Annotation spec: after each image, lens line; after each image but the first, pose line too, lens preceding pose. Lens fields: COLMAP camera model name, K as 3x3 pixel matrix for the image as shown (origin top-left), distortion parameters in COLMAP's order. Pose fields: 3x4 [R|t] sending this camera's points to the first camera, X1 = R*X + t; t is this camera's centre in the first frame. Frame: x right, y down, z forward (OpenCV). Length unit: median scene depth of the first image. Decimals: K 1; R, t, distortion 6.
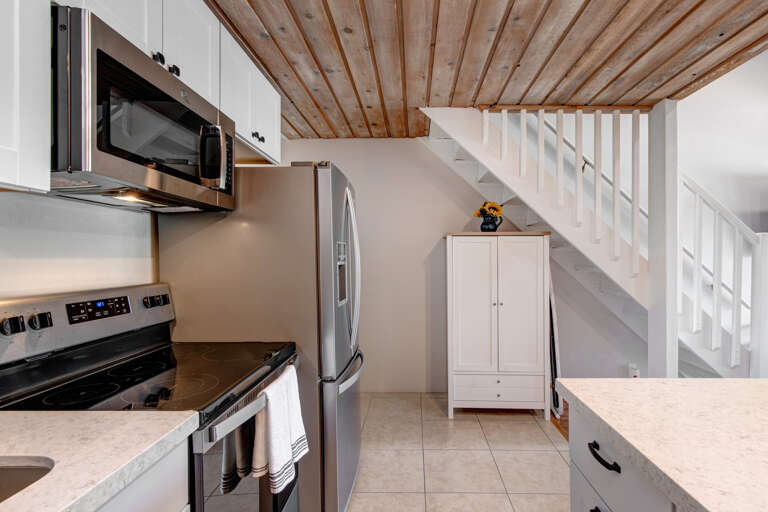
lens RADIAL K [[368.5, 0, 411.8], [0, 368.5, 259.6], [0, 0, 1]] dist [-0.002127, 0.000175]
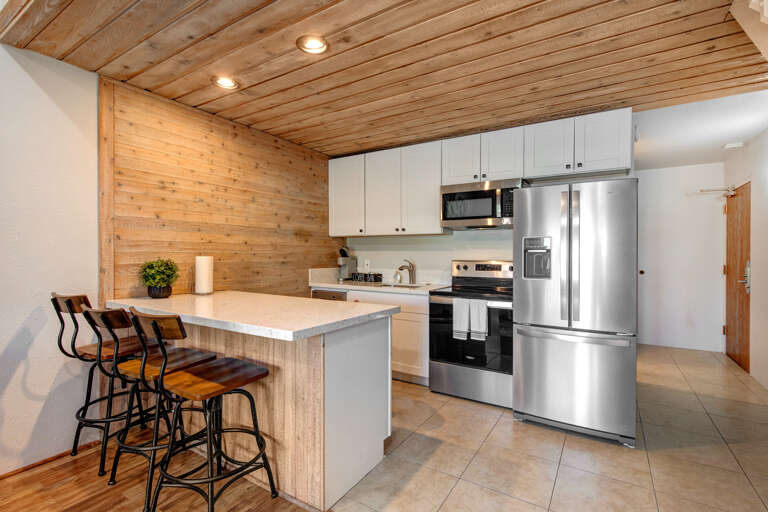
lens RADIAL K [[360.3, 0, 386.6], [0, 360.3, 259.5], [0, 0, 1]] dist [0.008331, -0.003639]
pose [[-0.520818, 0.011415, -0.853591, 1.216976], [-0.003493, 0.999874, 0.015503, 0.020910], [0.853660, 0.011056, -0.520713, 1.138452]]
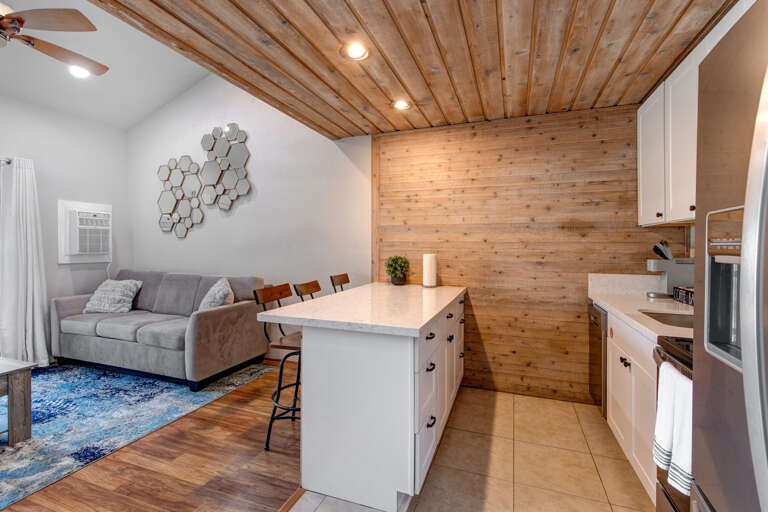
lens RADIAL K [[360.3, 0, 391.8], [0, 360.3, 252.2], [0, 0, 1]] dist [0.008331, -0.003639]
pose [[-0.941410, -0.008228, 0.337163, -0.003151], [-0.001625, 0.999801, 0.019863, -0.007964], [-0.337259, 0.018152, -0.941237, 1.384327]]
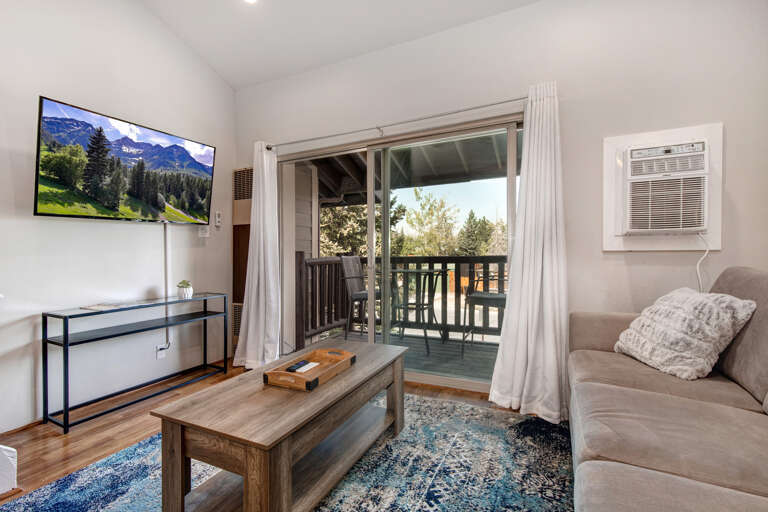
lens RADIAL K [[360.3, 0, 378.5], [0, 360.3, 257.0], [0, 0, 1]] dist [0.008331, -0.003639]
pose [[0.443638, -0.014856, 0.896083, 1.097624], [0.010306, 0.999881, 0.011475, 0.097919], [-0.896147, 0.004145, 0.443738, 0.237341]]
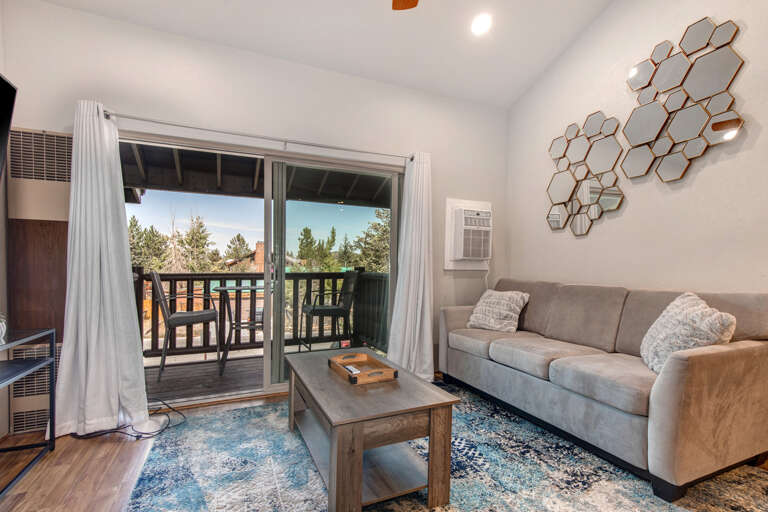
lens RADIAL K [[360.3, 0, 389.1], [0, 360.3, 289.3], [0, 0, 1]] dist [0.008331, -0.003639]
pose [[-0.419400, -0.051688, 0.906329, 0.890801], [-0.005886, 0.998512, 0.054222, 0.102133], [-0.907783, 0.017406, -0.419080, 1.133358]]
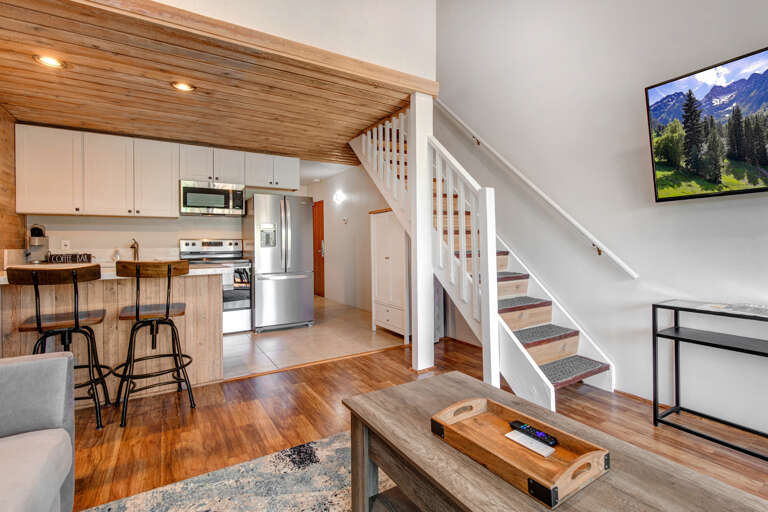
lens RADIAL K [[360.3, 0, 394.9], [0, 360.3, 243.4], [0, 0, 1]] dist [0.008331, -0.003639]
pose [[0.542223, -0.005125, -0.840219, 2.173388], [0.009612, 0.999954, 0.000104, 0.094922], [0.840180, -0.008133, 0.542247, 0.354899]]
